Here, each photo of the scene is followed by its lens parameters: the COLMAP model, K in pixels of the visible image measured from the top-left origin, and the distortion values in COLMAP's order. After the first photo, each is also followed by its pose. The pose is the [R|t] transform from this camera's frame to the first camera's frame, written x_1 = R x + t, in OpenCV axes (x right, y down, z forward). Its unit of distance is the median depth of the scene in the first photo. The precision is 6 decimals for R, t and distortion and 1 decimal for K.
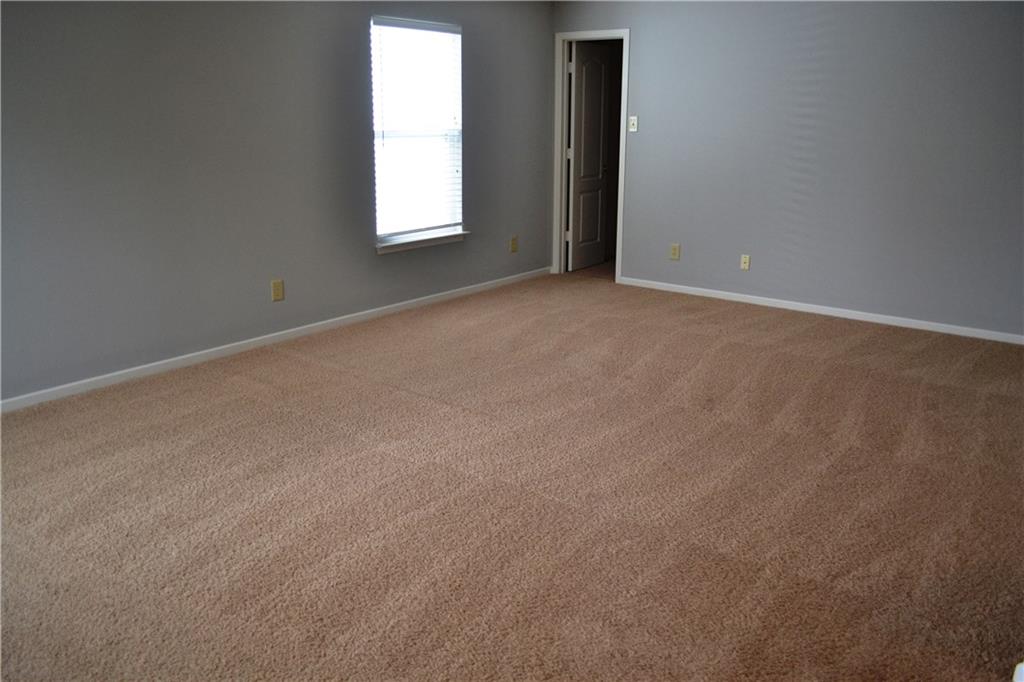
lens RADIAL K [[822.9, 0, 512.0], [0, 822.9, 341.0], [0, 0, 1]] dist [-0.078575, 0.007085]
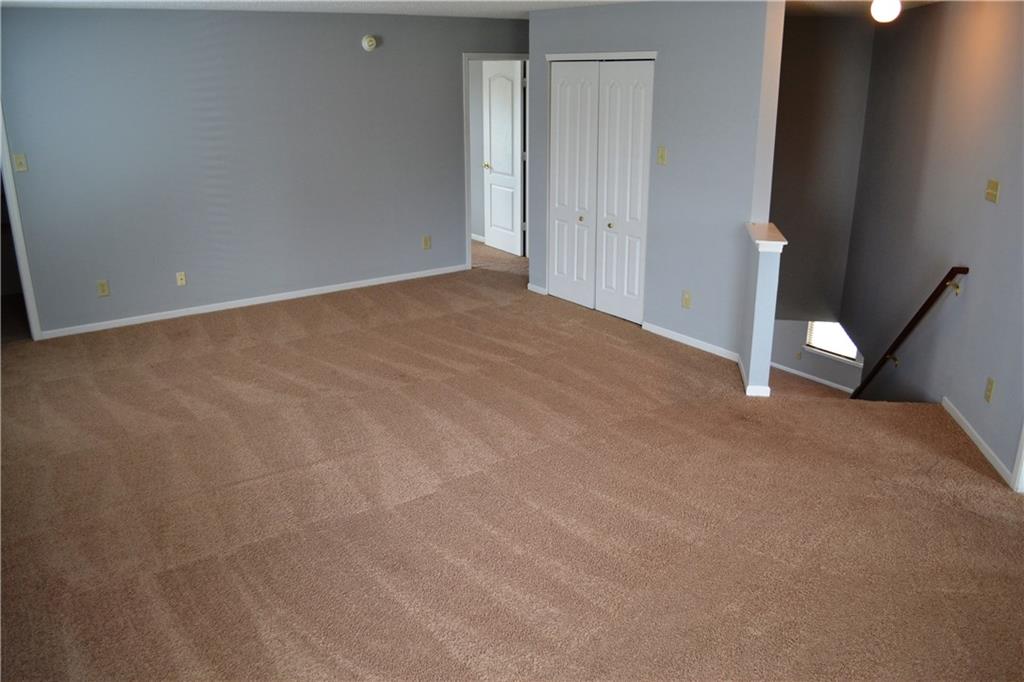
lens RADIAL K [[822.9, 0, 512.0], [0, 822.9, 341.0], [0, 0, 1]] dist [-0.078575, 0.007085]
pose [[0.295108, -0.310847, 0.903485, -0.875491], [0.259211, 0.936182, 0.237430, -0.245878], [-0.919631, 0.164126, 0.356849, 0.365027]]
